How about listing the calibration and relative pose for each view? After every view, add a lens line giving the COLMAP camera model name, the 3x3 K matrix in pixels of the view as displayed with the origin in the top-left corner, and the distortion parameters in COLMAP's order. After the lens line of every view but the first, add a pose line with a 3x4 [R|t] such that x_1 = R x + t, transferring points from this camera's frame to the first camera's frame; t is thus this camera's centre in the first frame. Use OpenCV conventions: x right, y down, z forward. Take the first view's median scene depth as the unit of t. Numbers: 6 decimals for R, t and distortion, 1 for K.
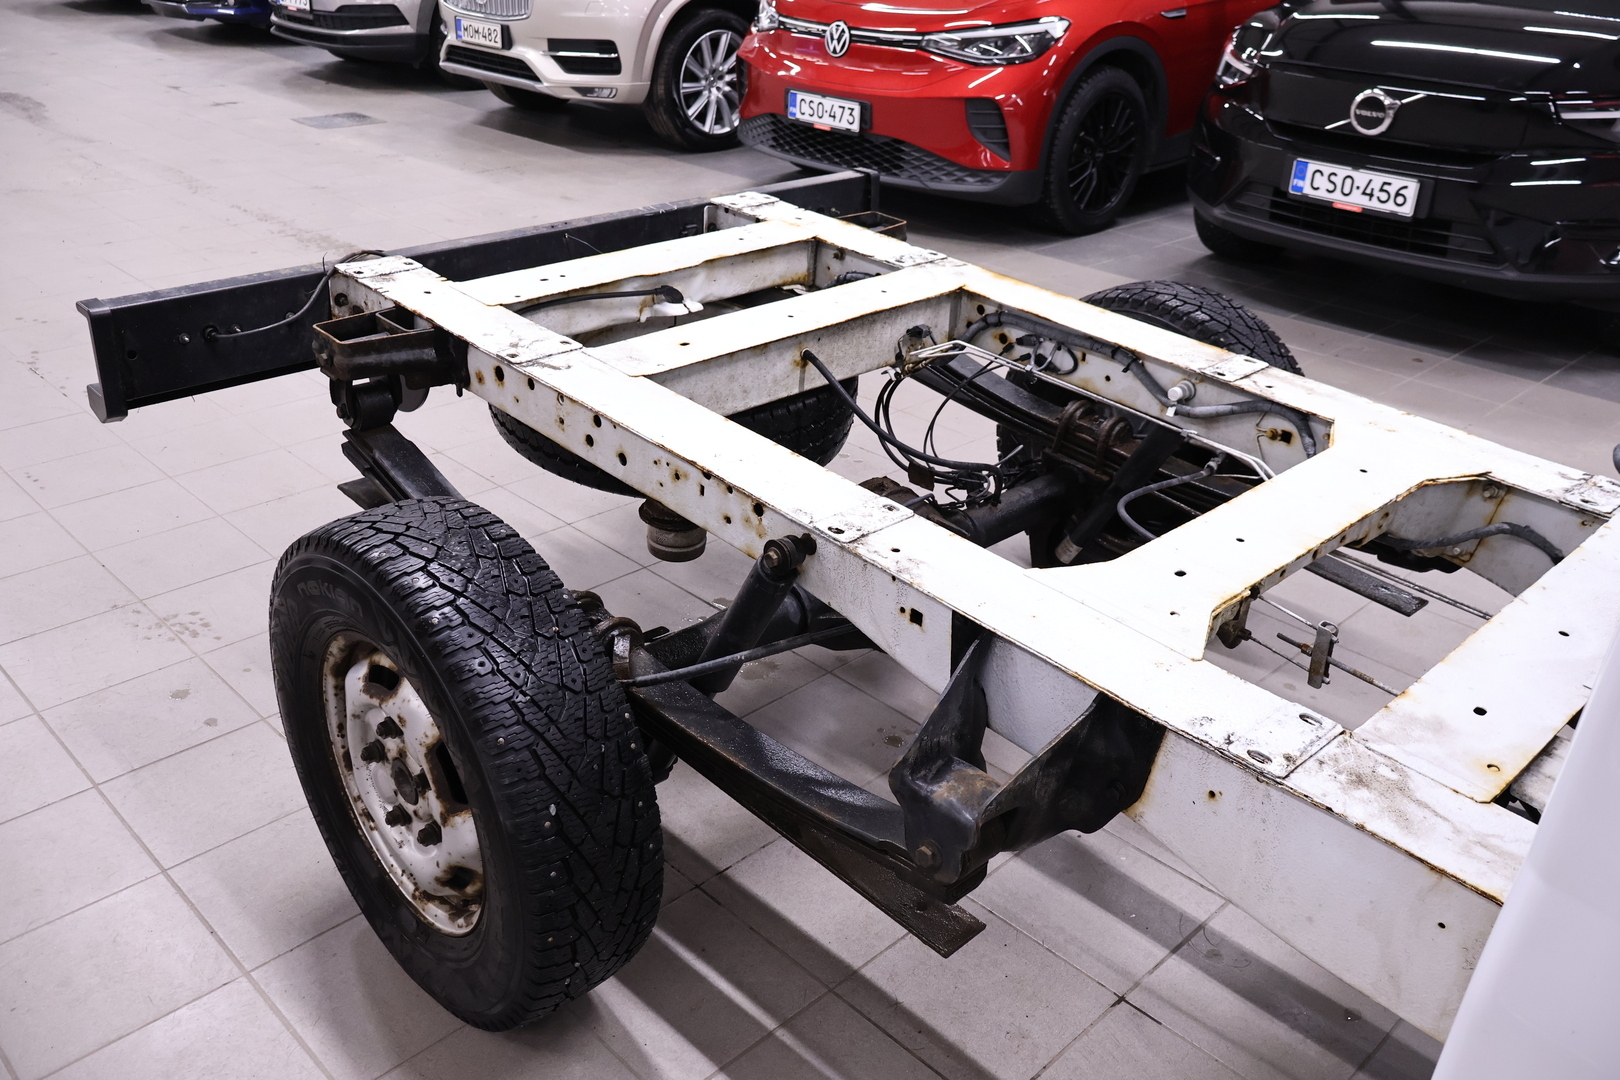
lens RADIAL K [[1363.0, 0, 810.0], [0, 1363.0, 540.0], [0, 0, 1]] dist [0.004066, 0.000882]
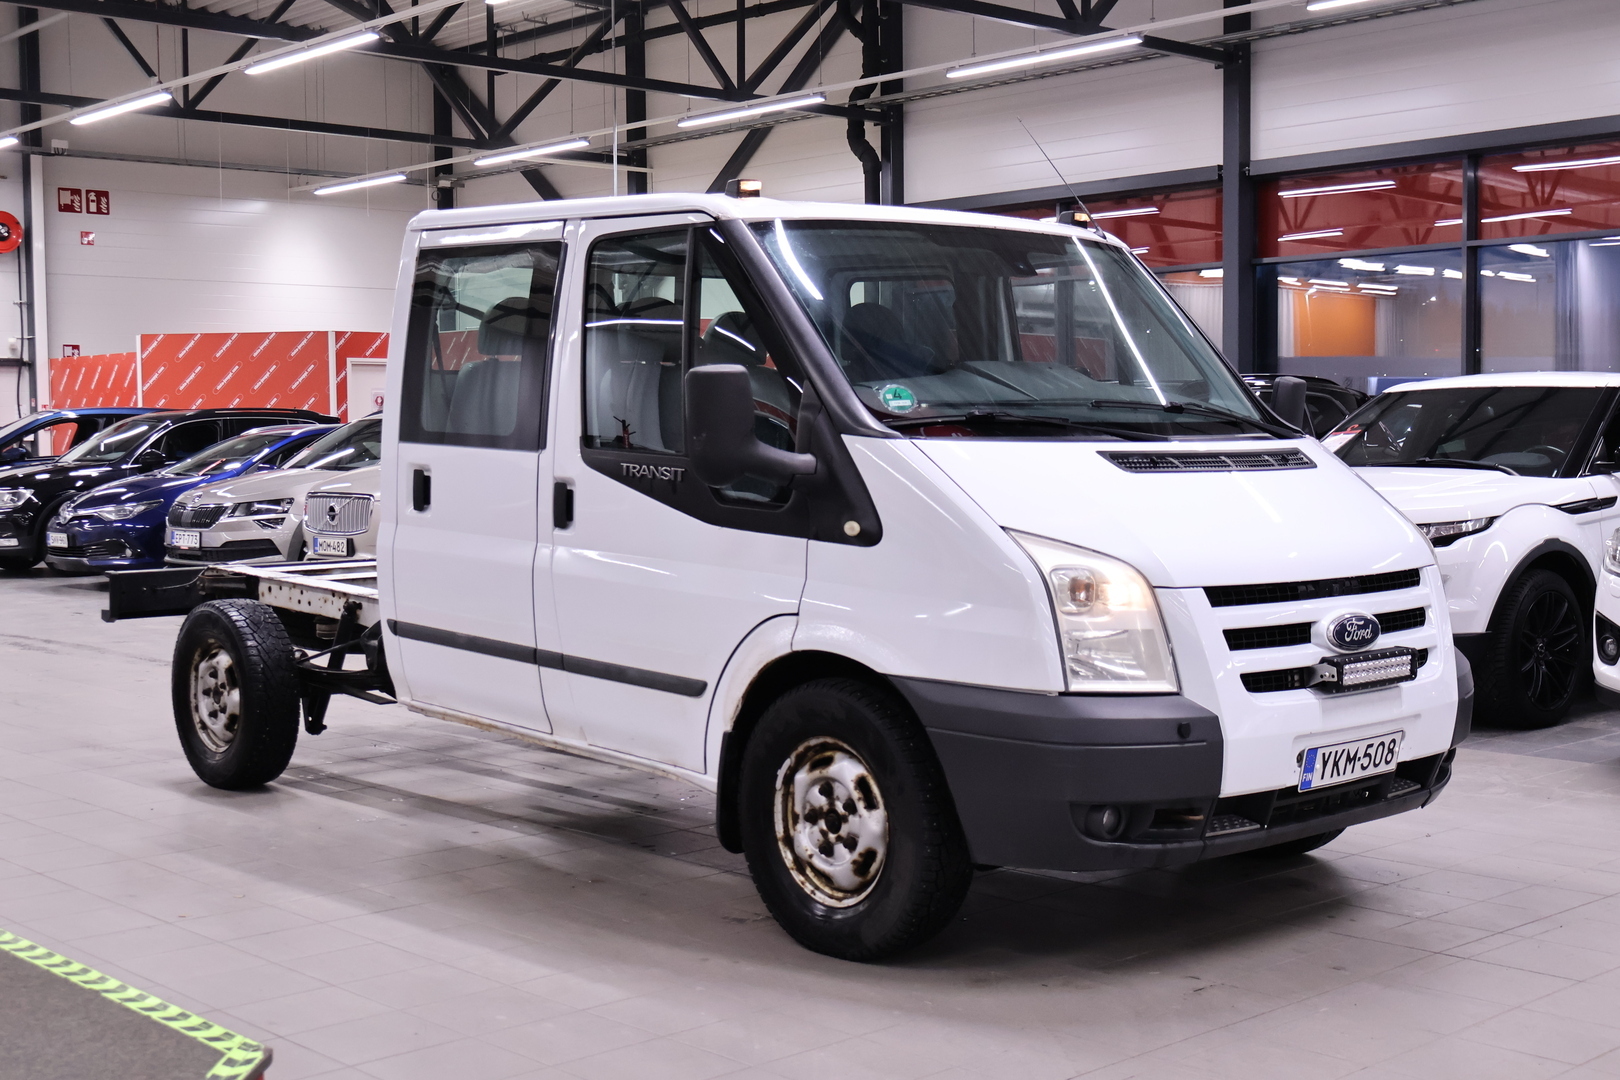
lens RADIAL K [[2090.4, 0, 810.0], [0, 2090.4, 540.0], [0, 0, 1]] dist [0.014607, 0.020304]
pose [[0.998536, -0.037738, -0.038747, 0.282909], [0.019002, 0.915473, -0.401931, 0.420242], [0.050639, 0.400606, 0.914850, -0.773021]]
